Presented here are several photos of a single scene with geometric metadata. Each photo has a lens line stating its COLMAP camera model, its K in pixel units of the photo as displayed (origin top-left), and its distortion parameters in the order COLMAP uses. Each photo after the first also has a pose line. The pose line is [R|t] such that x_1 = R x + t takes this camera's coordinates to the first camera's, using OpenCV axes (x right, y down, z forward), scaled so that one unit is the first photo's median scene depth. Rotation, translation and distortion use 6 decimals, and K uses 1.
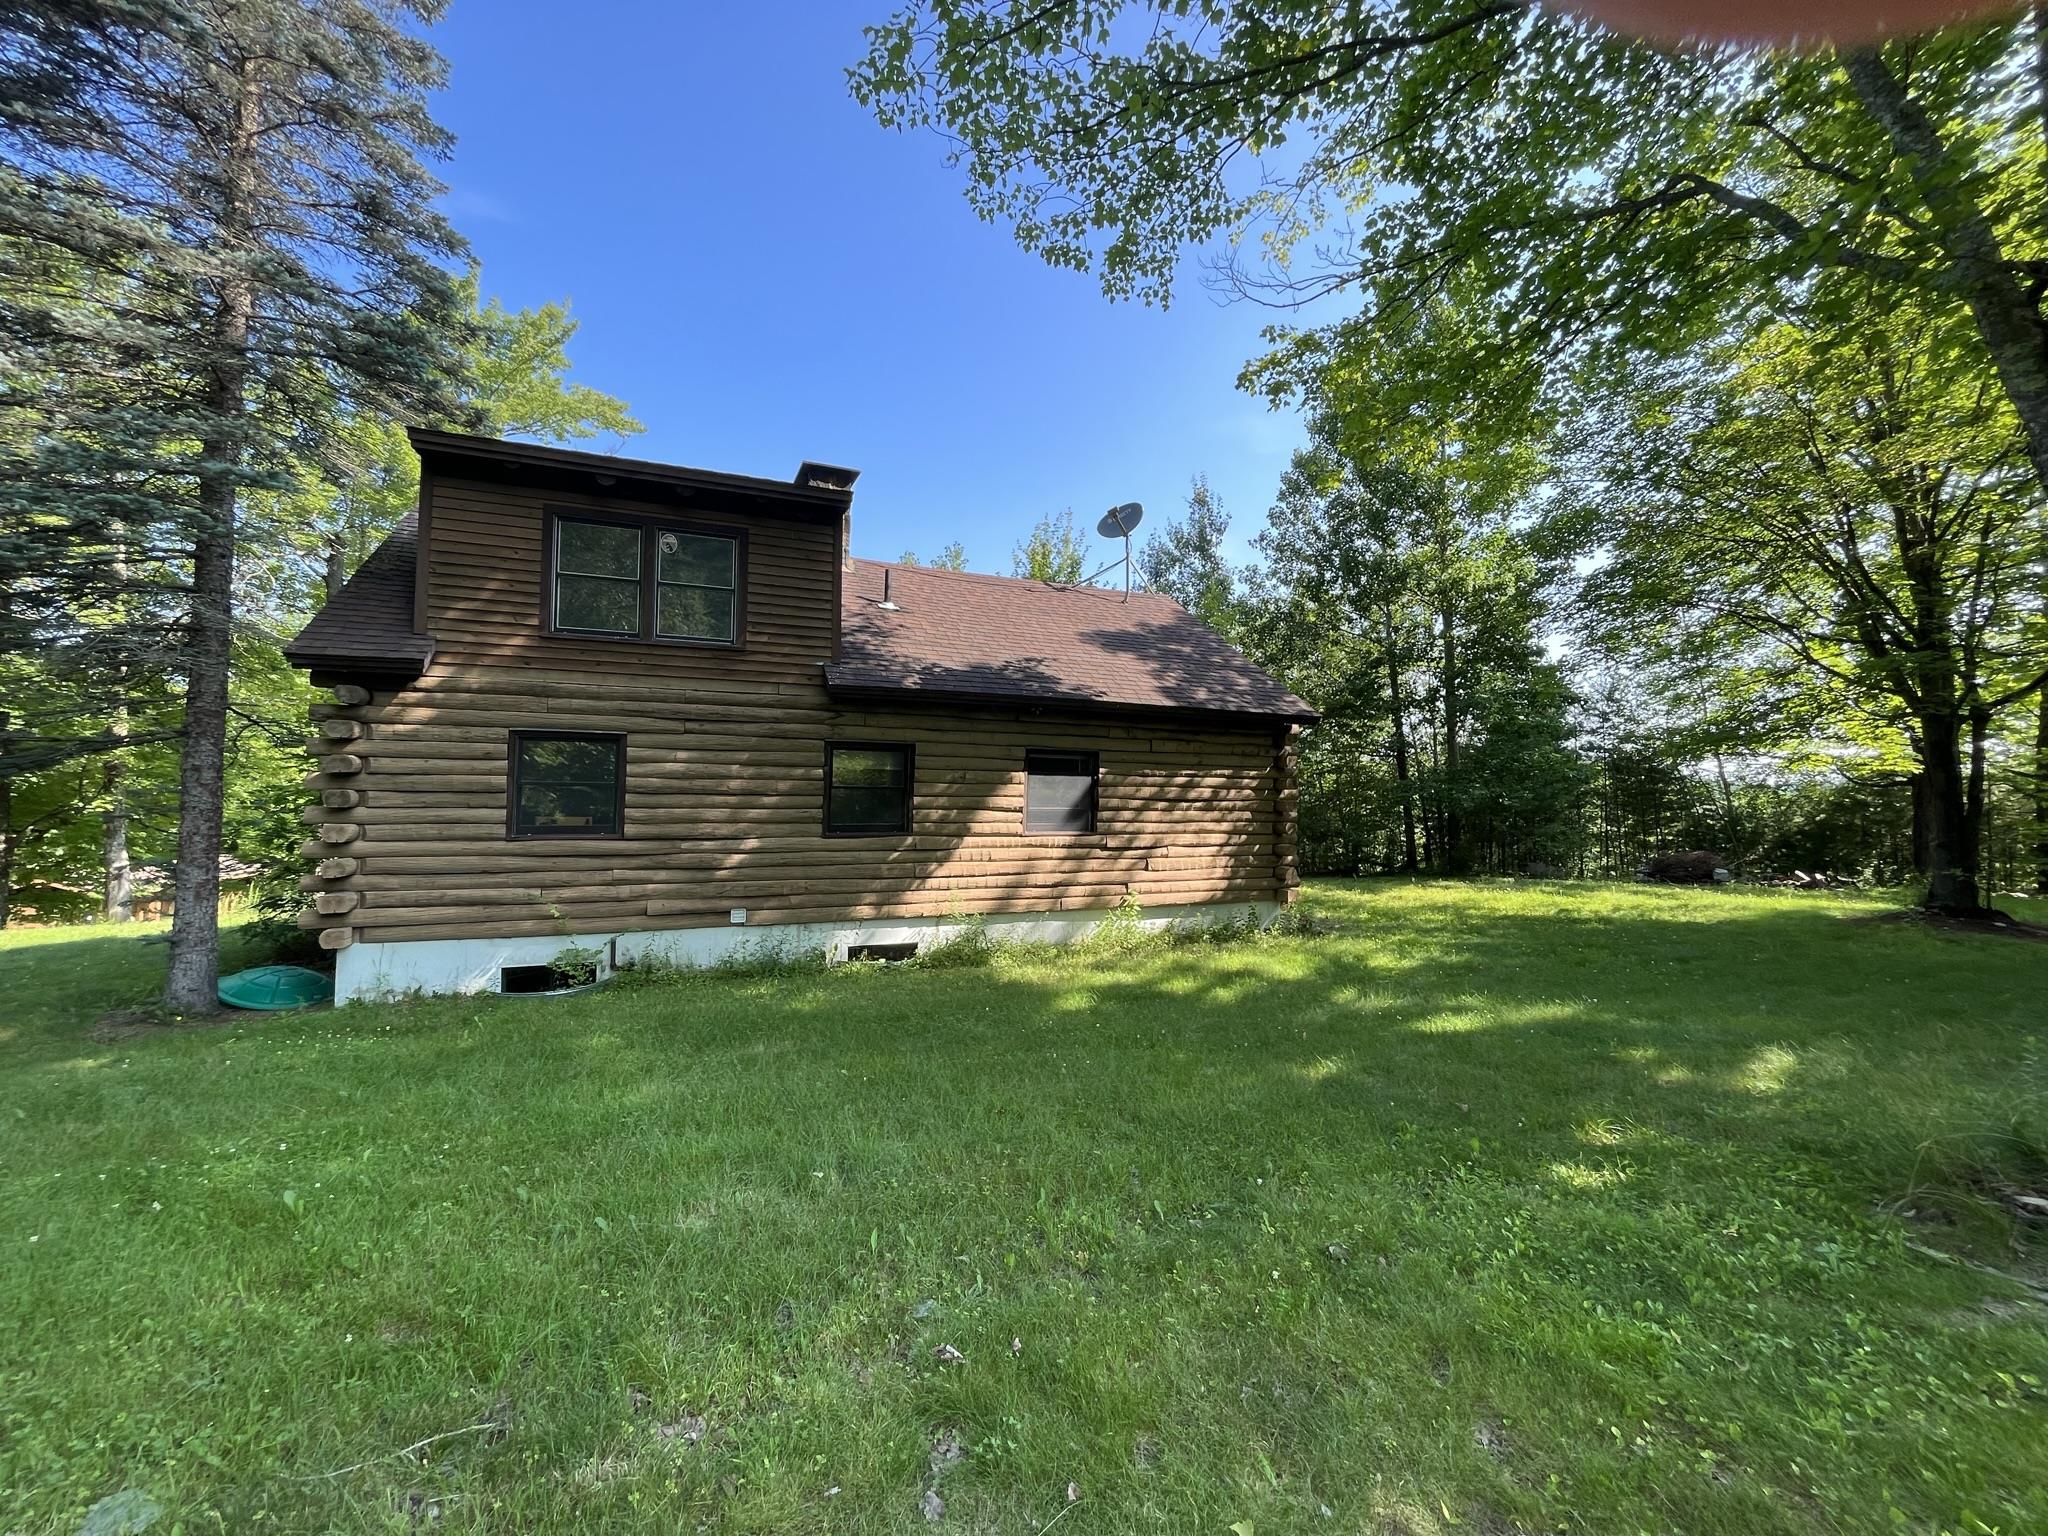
lens RADIAL K [[814.3, 0, 1023.9], [0, 814.3, 773.2], [0, 0, 1]] dist [-0.009636, 0.000589]
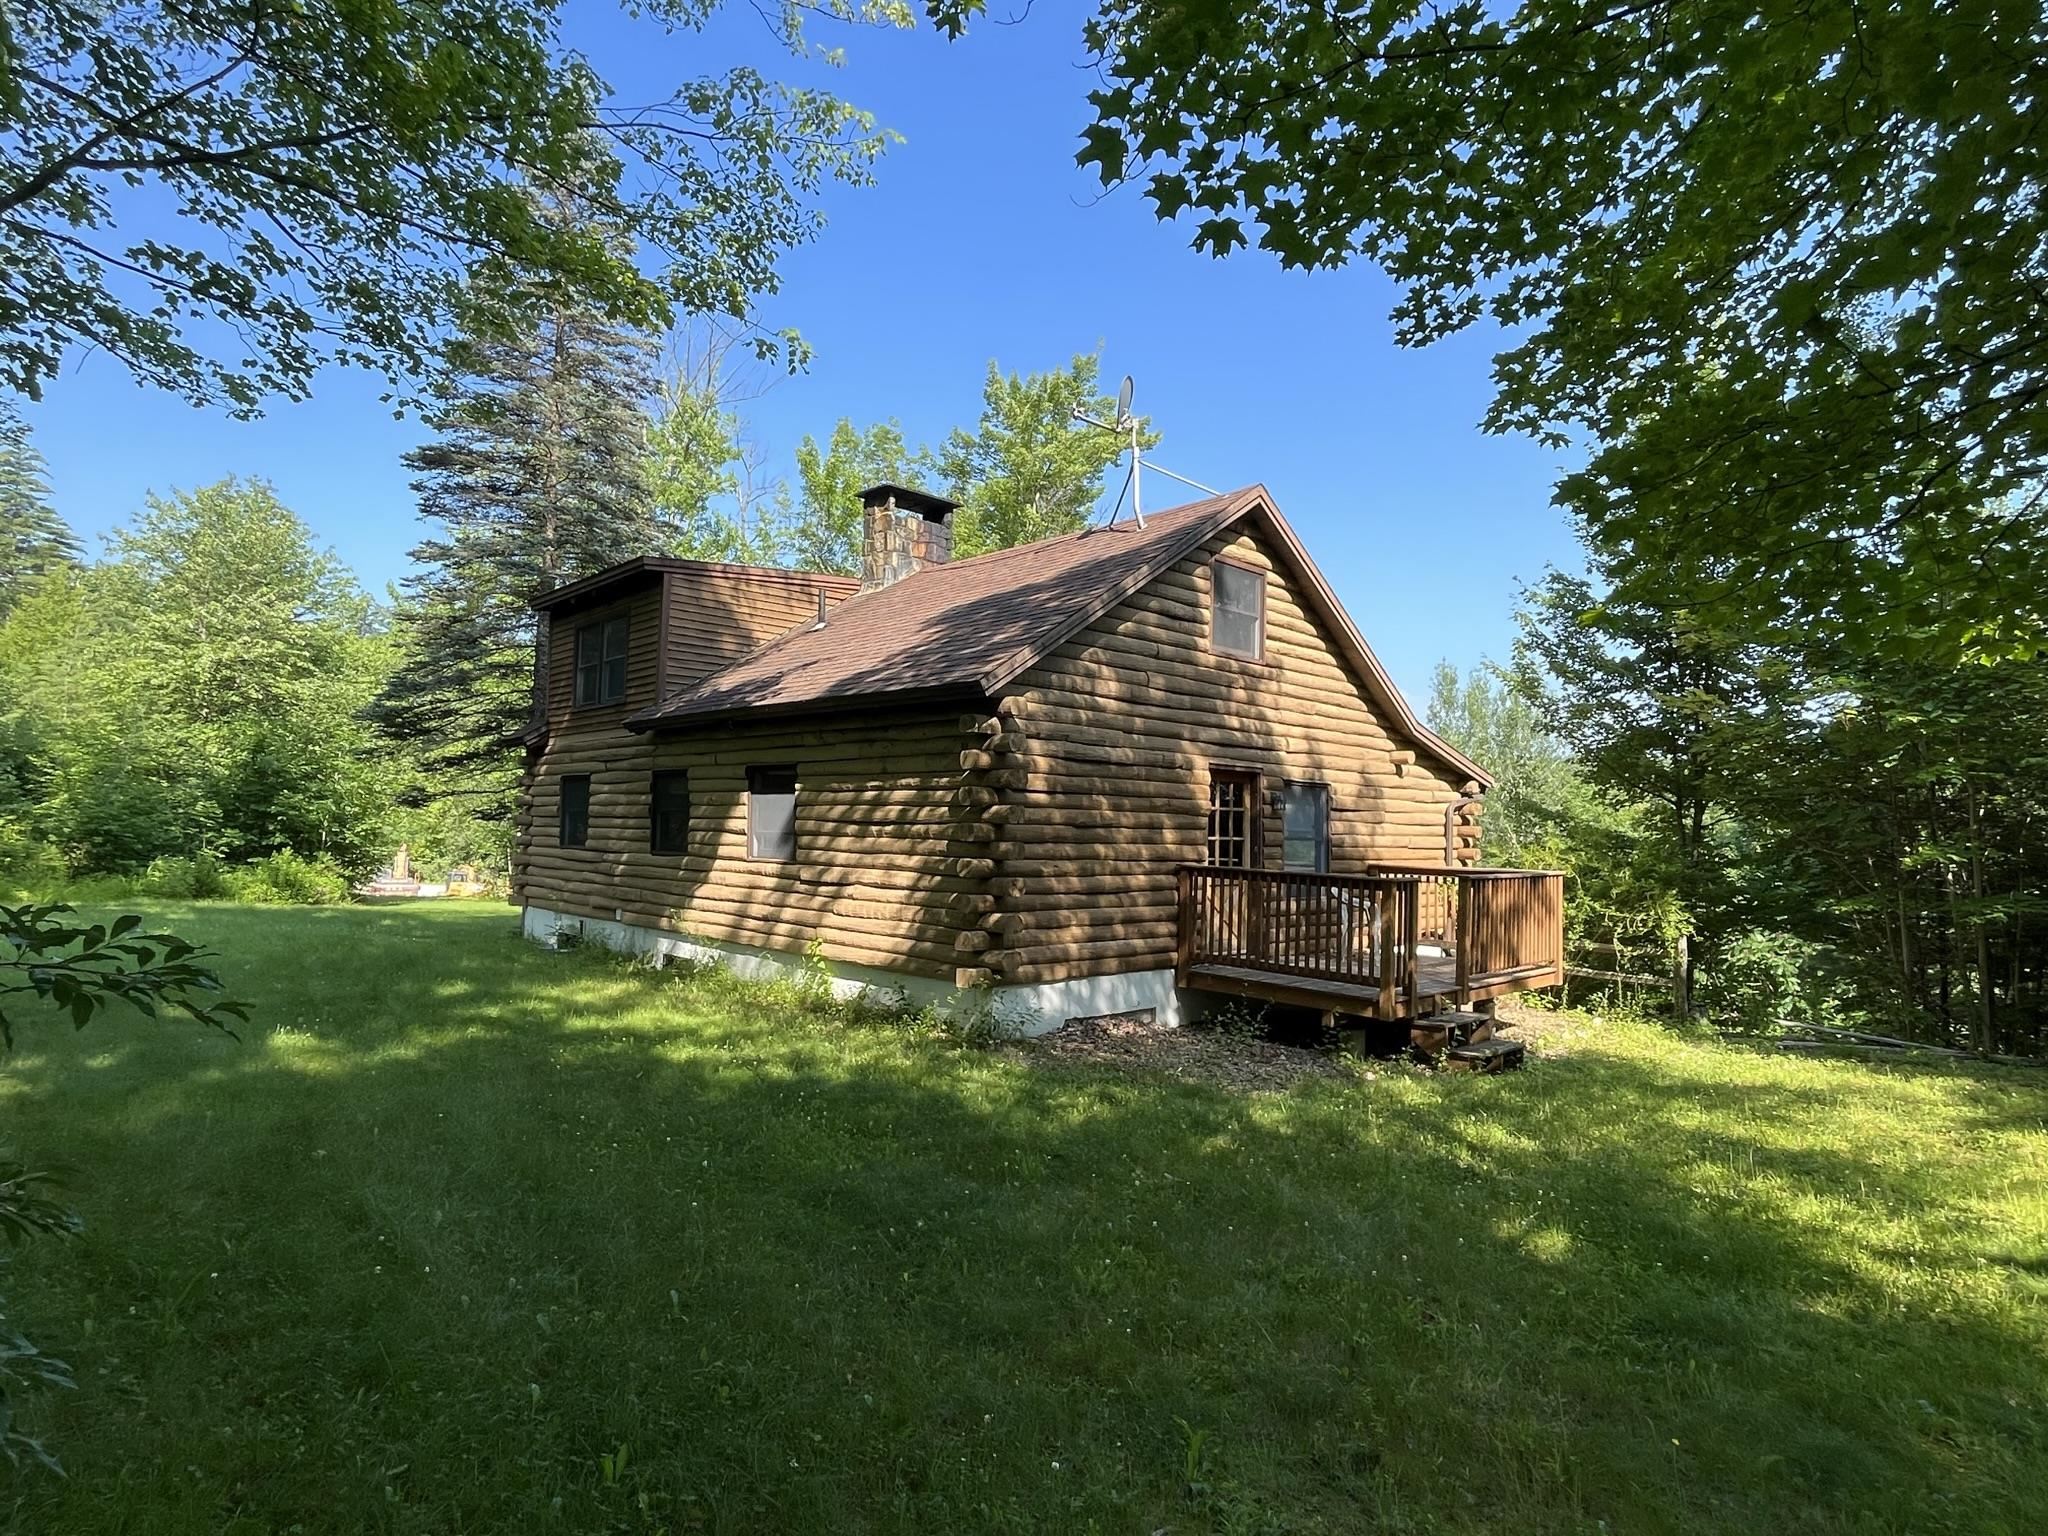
lens RADIAL K [[1108.4, 0, 1025.8], [0, 1108.4, 774.2], [0, 0, 1]] dist [-0.008180, 0.007934]
pose [[0.359474, -0.047017, -0.931970, 1.201350], [0.016485, 0.998894, -0.044035, 0.036826], [0.933010, 0.000466, 0.359851, 0.791519]]
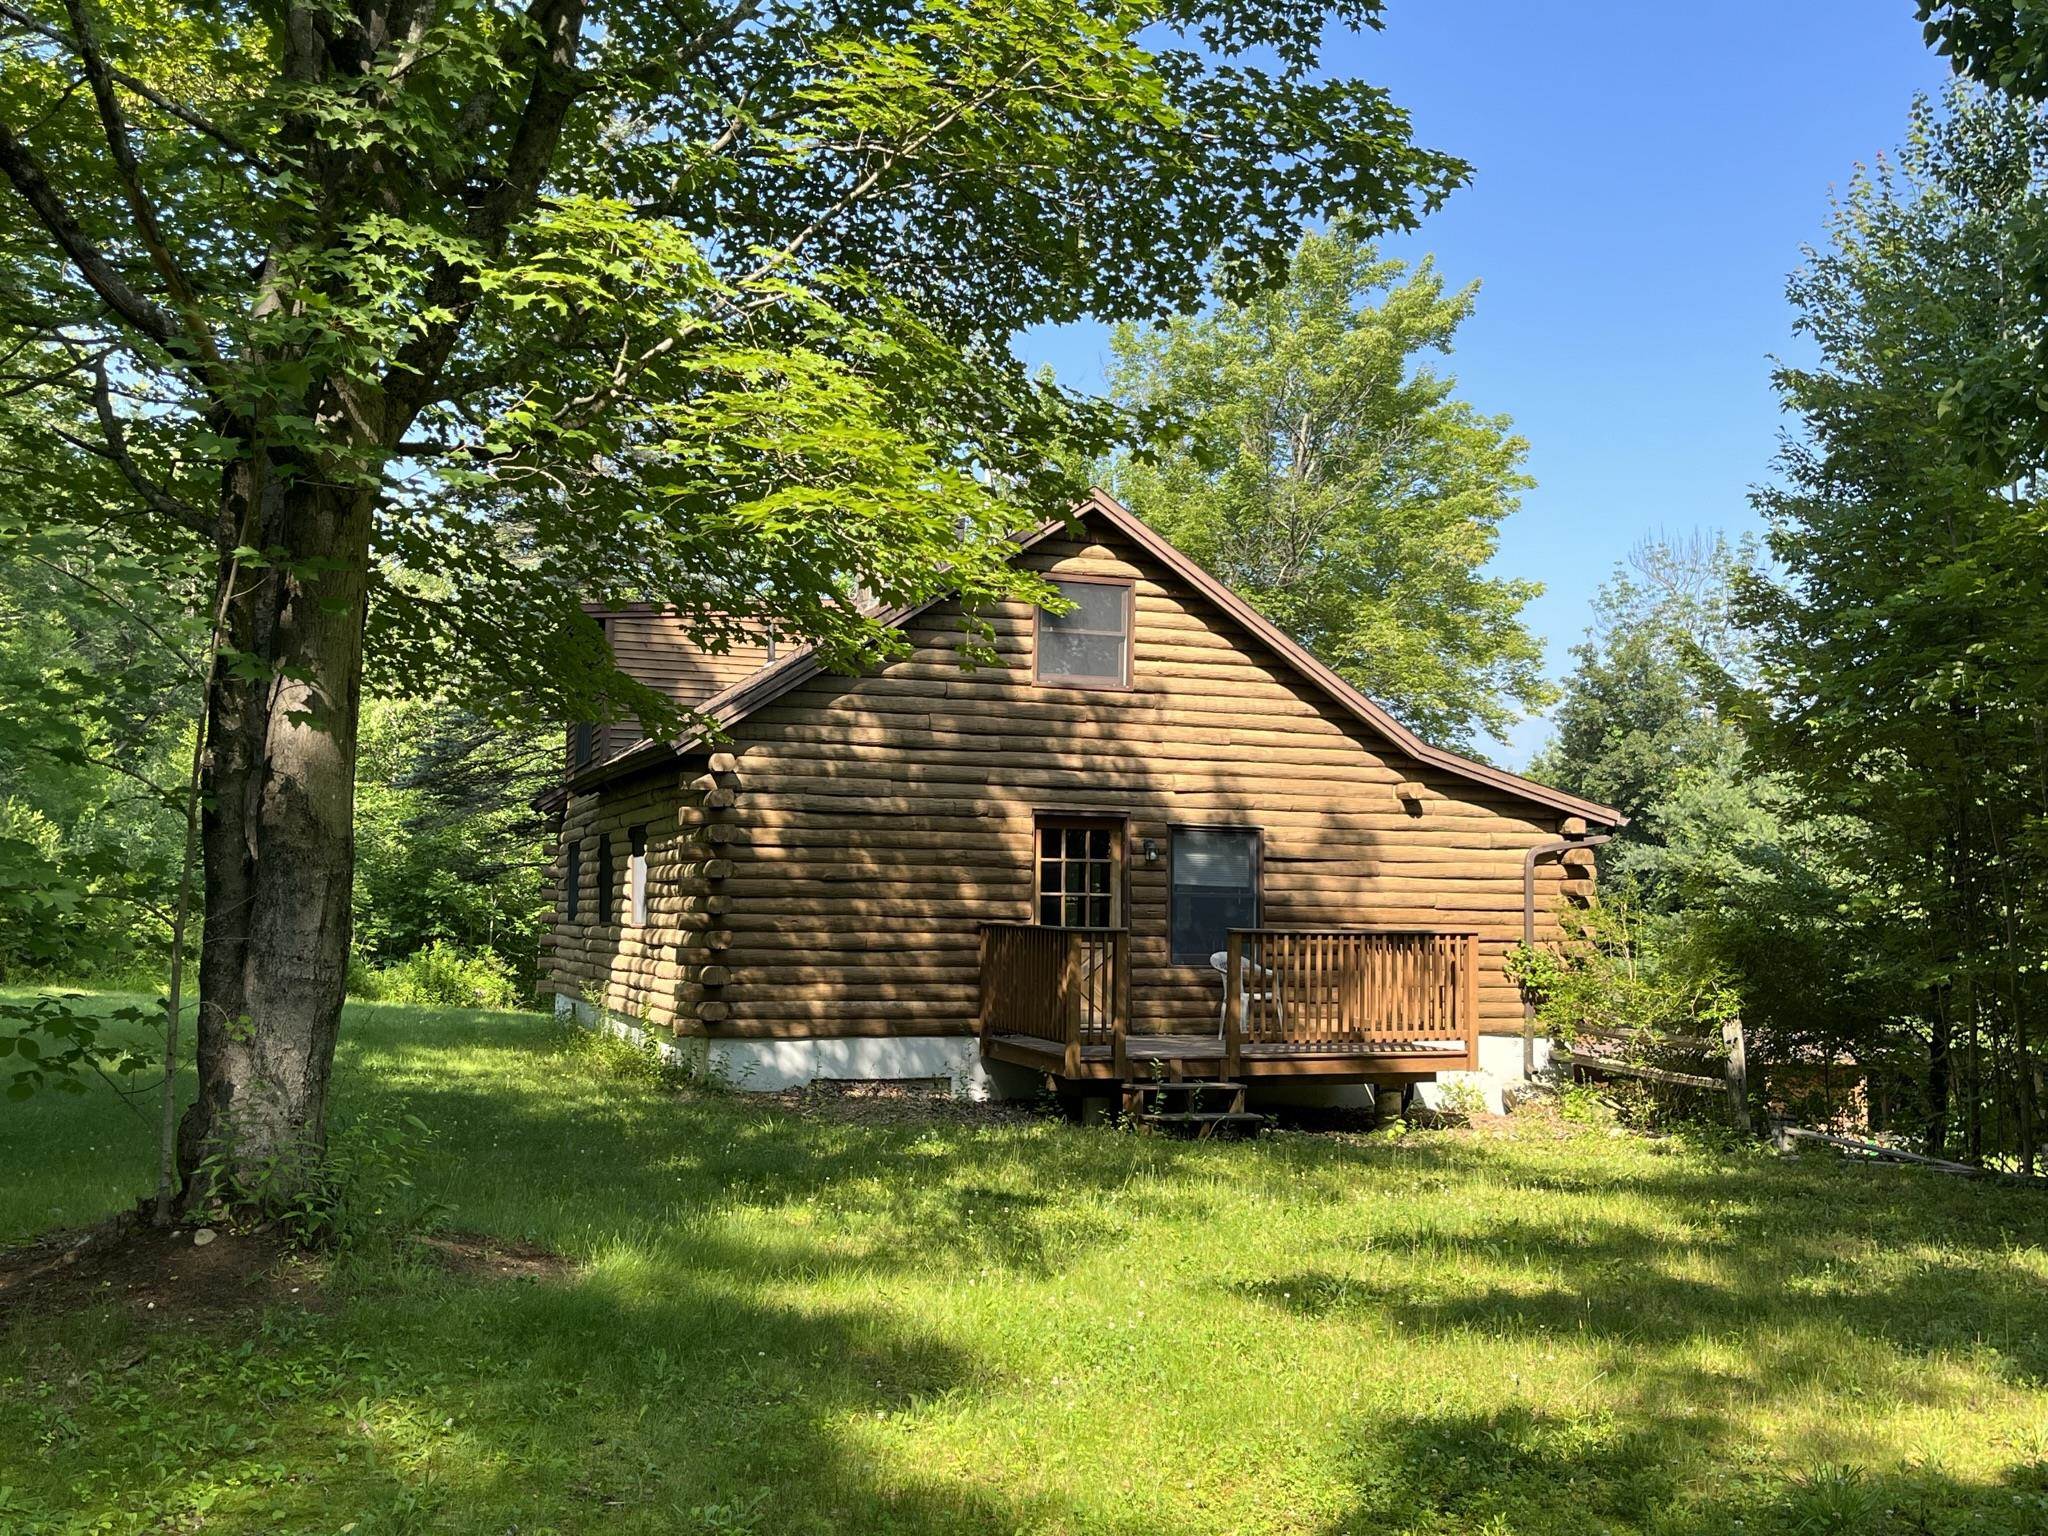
lens RADIAL K [[2007.9, 0, 1036.7], [0, 2007.9, 768.6], [0, 0, 1]] dist [0.032054, 0.000000]
pose [[-0.043627, -0.082242, -0.995657, 1.998378], [0.026595, 0.996157, -0.083448, 0.091907], [0.998694, -0.030120, -0.041272, 1.427077]]
